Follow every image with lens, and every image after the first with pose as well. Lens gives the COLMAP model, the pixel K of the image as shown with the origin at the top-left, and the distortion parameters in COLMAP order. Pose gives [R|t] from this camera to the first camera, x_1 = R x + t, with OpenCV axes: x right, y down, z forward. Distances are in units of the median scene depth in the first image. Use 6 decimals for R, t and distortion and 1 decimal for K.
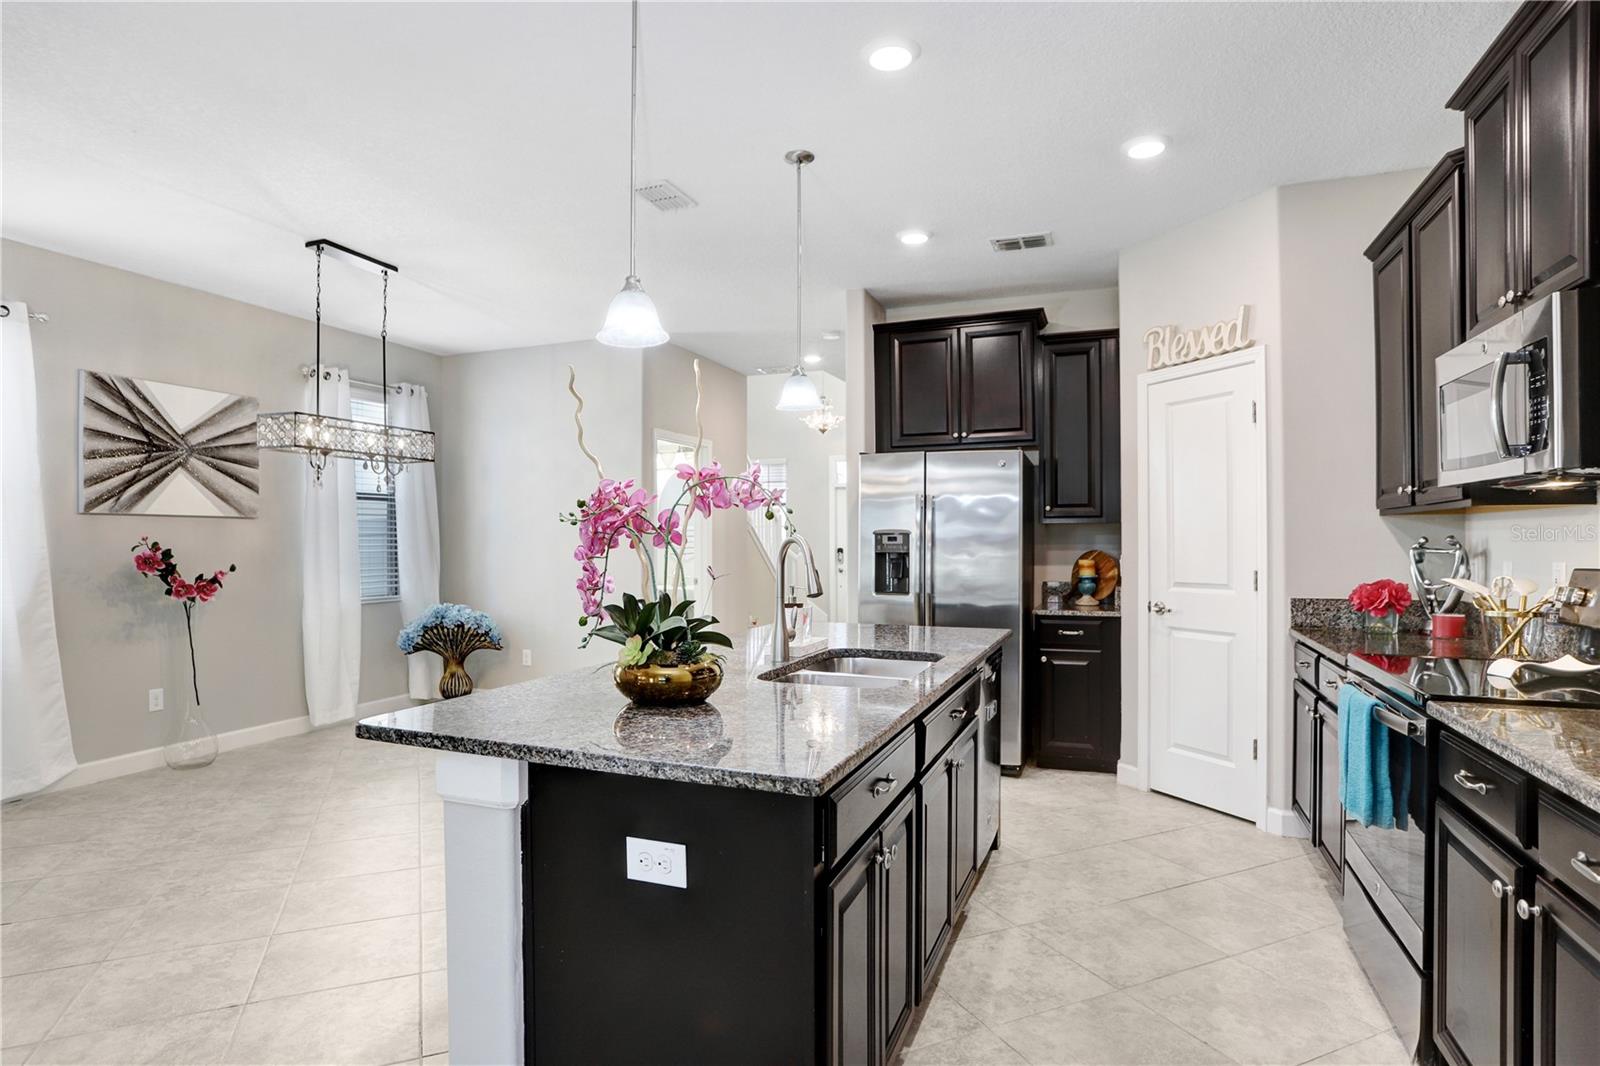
lens RADIAL K [[836.8, 0, 815.7], [0, 836.8, 539.7], [0, 0, 1]] dist [-0.038568, 0.004504]
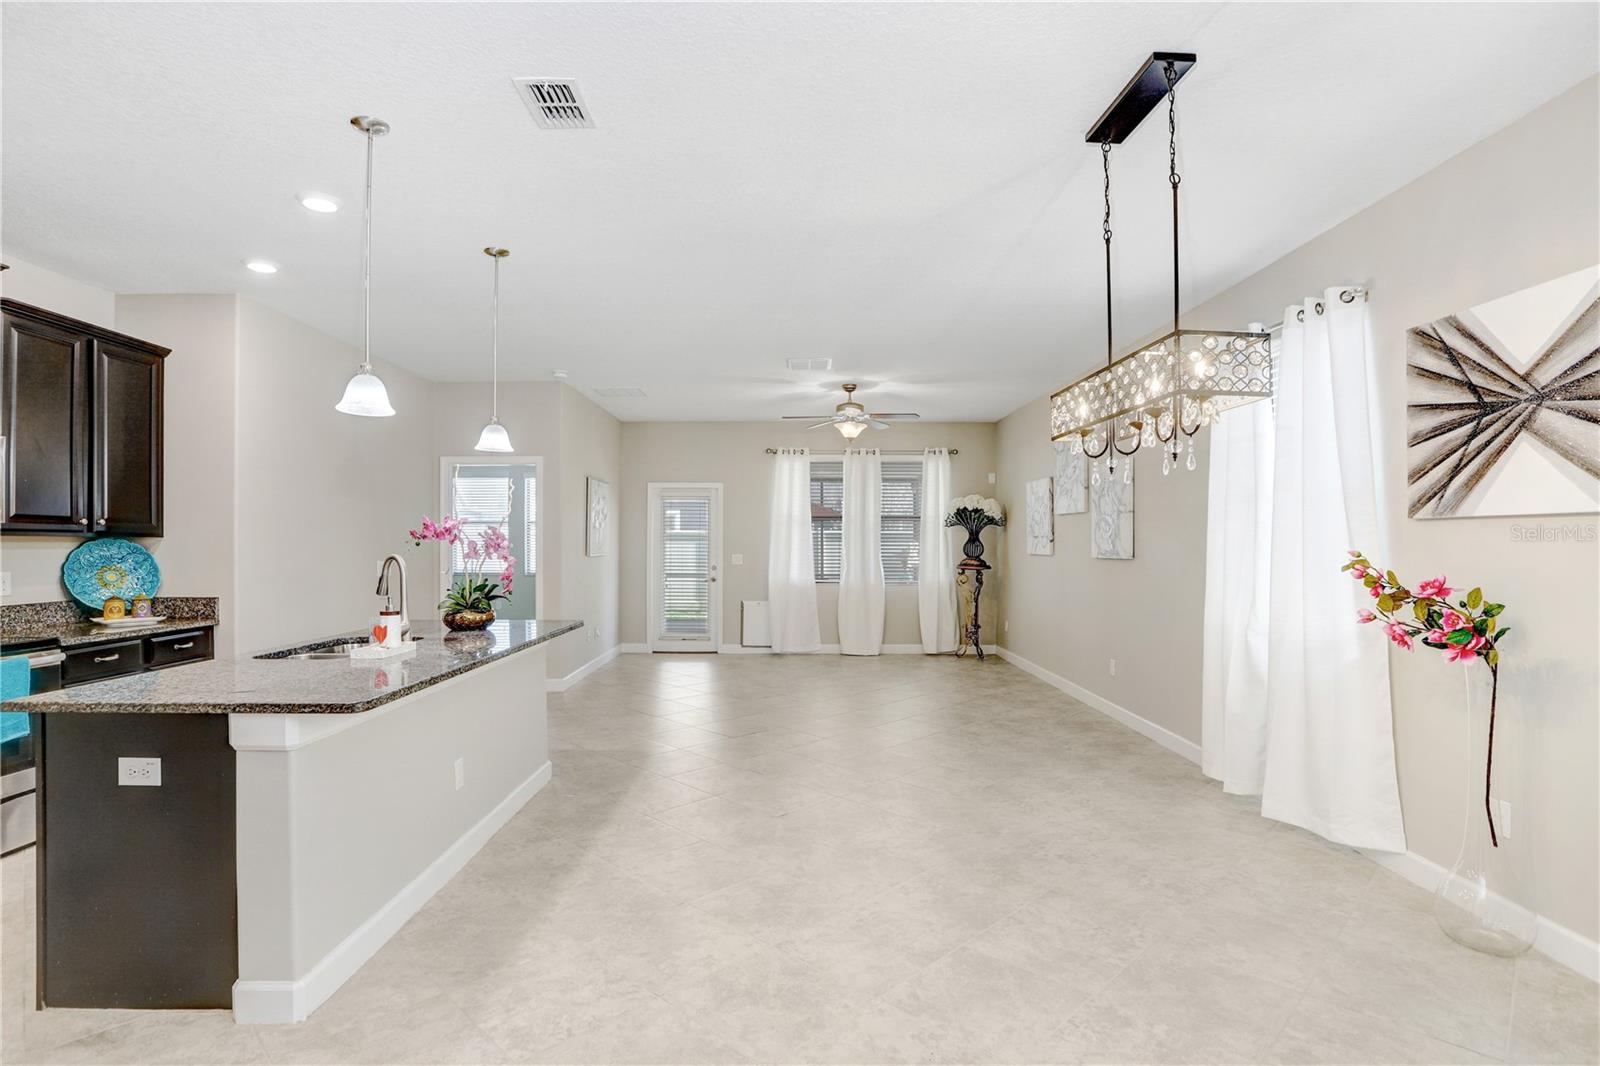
lens RADIAL K [[836.8, 0, 794.9], [0, 836.8, 544.1], [0, 0, 1]] dist [-0.038568, 0.004504]
pose [[-0.938321, 0.004042, -0.345741, -0.107047], [0.002514, 0.999985, 0.004868, -0.014640], [0.345755, 0.003698, -0.938317, 1.499770]]
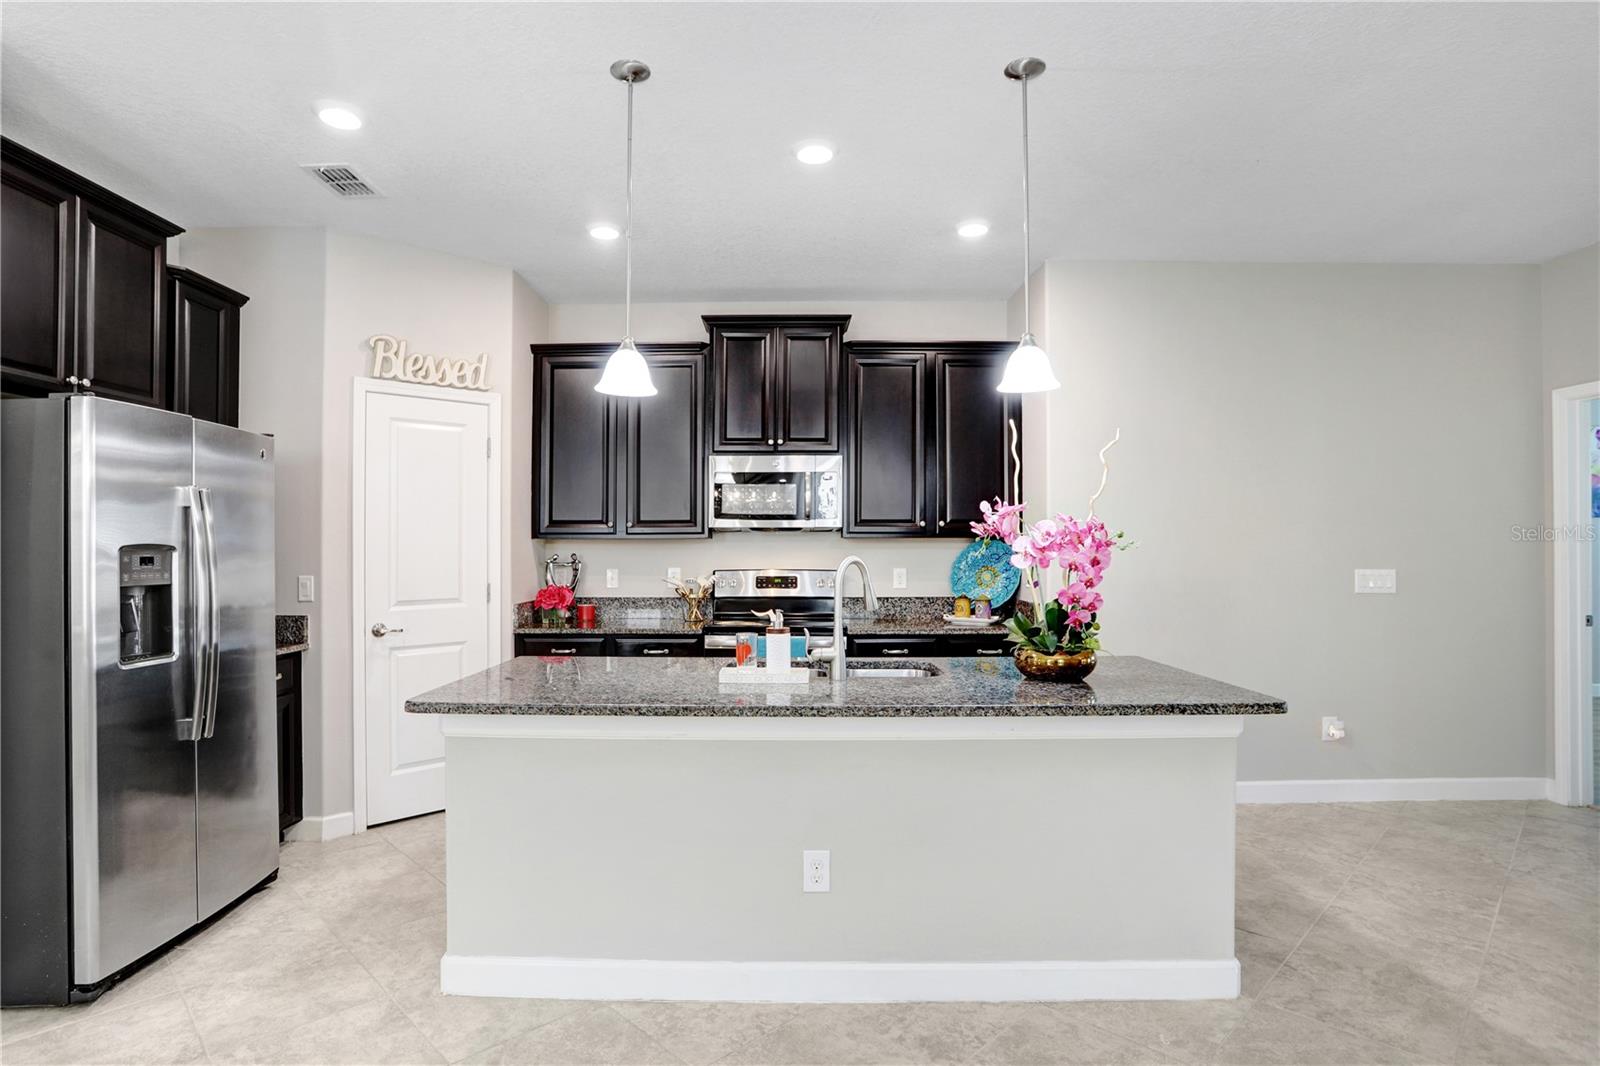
lens RADIAL K [[836.8, 0, 761.2], [0, 836.8, 550.0], [0, 0, 1]] dist [-0.038568, 0.004504]
pose [[-0.321918, 0.001241, 0.946767, -0.598827], [0.004583, 0.999989, 0.000247, -0.007045], [-0.946756, 0.004419, -0.321921, 0.854871]]
